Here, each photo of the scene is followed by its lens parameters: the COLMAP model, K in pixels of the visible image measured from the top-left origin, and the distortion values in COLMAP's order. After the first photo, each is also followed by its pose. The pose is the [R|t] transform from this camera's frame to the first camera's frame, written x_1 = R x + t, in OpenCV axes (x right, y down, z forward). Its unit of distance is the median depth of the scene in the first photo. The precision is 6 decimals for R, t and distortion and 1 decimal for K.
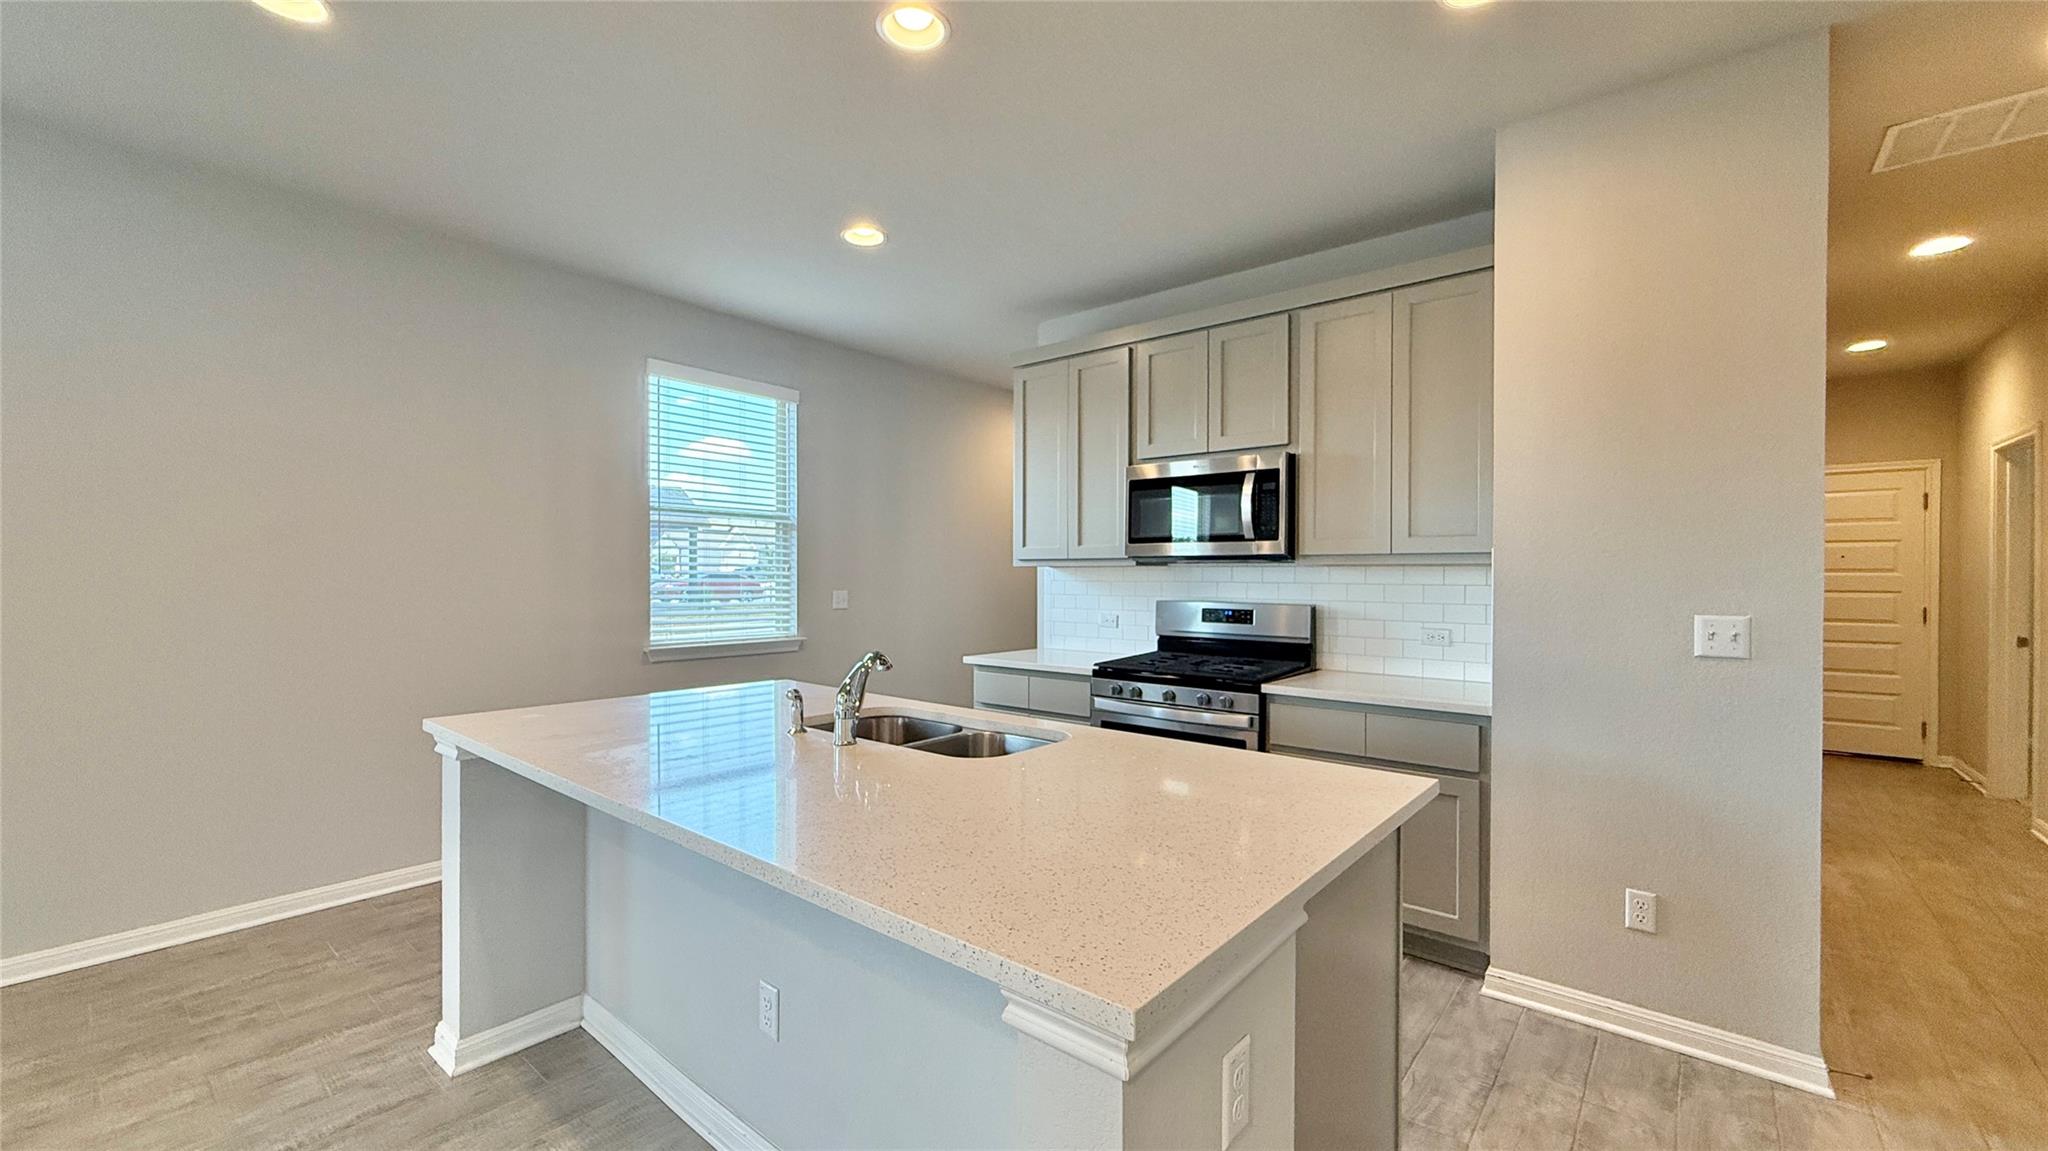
lens RADIAL K [[803.2, 0, 1032.7], [0, 803.2, 578.1], [0, 0, 1]] dist [-0.002185, 0.000112]
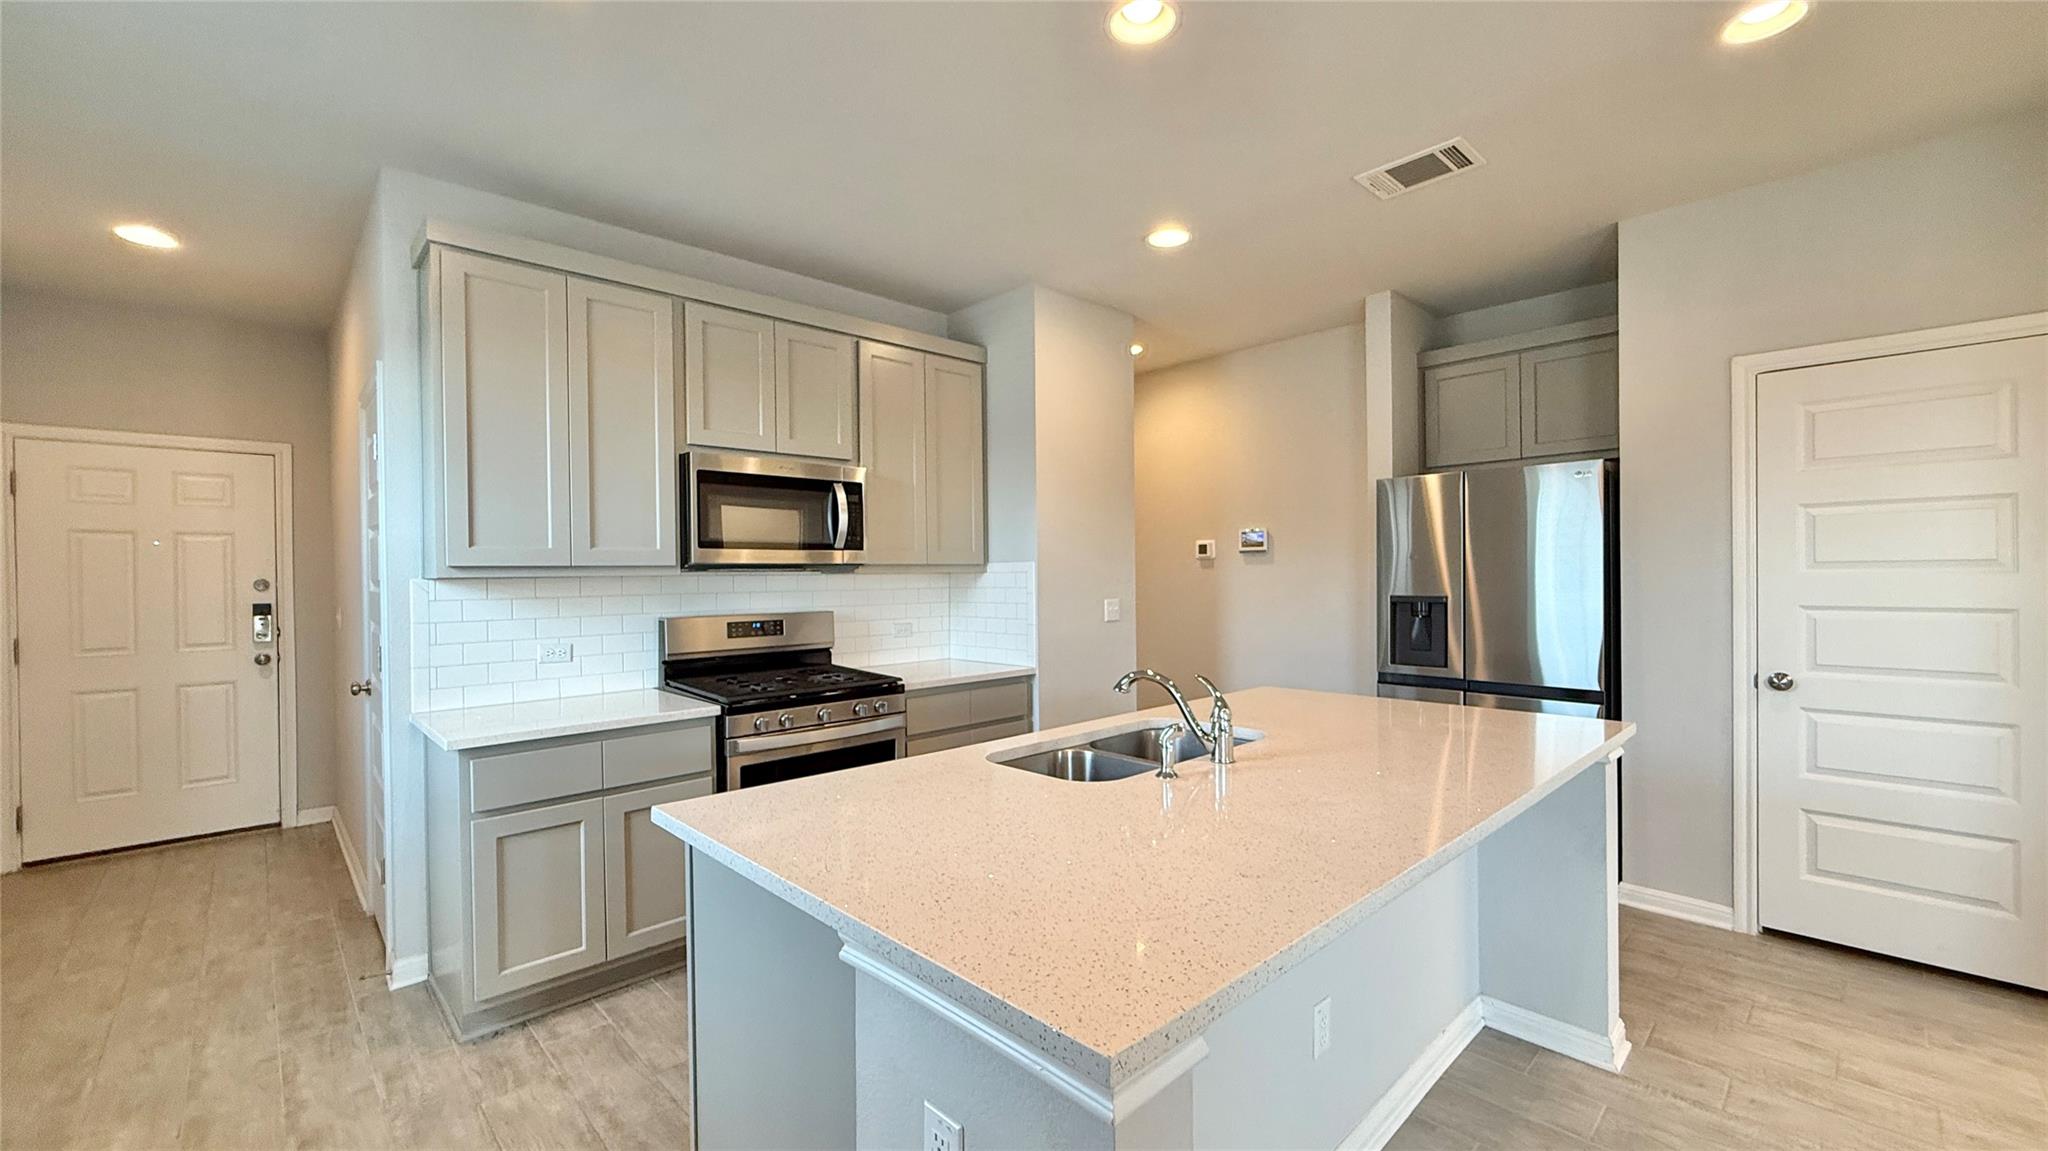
lens RADIAL K [[803.2, 0, 1032.7], [0, 803.2, 578.1], [0, 0, 1]] dist [-0.002185, 0.000112]
pose [[0.129614, -0.012970, 0.991480, -0.646957], [0.015008, 0.999826, 0.011117, -0.017154], [-0.991451, 0.013439, 0.129786, 0.566992]]
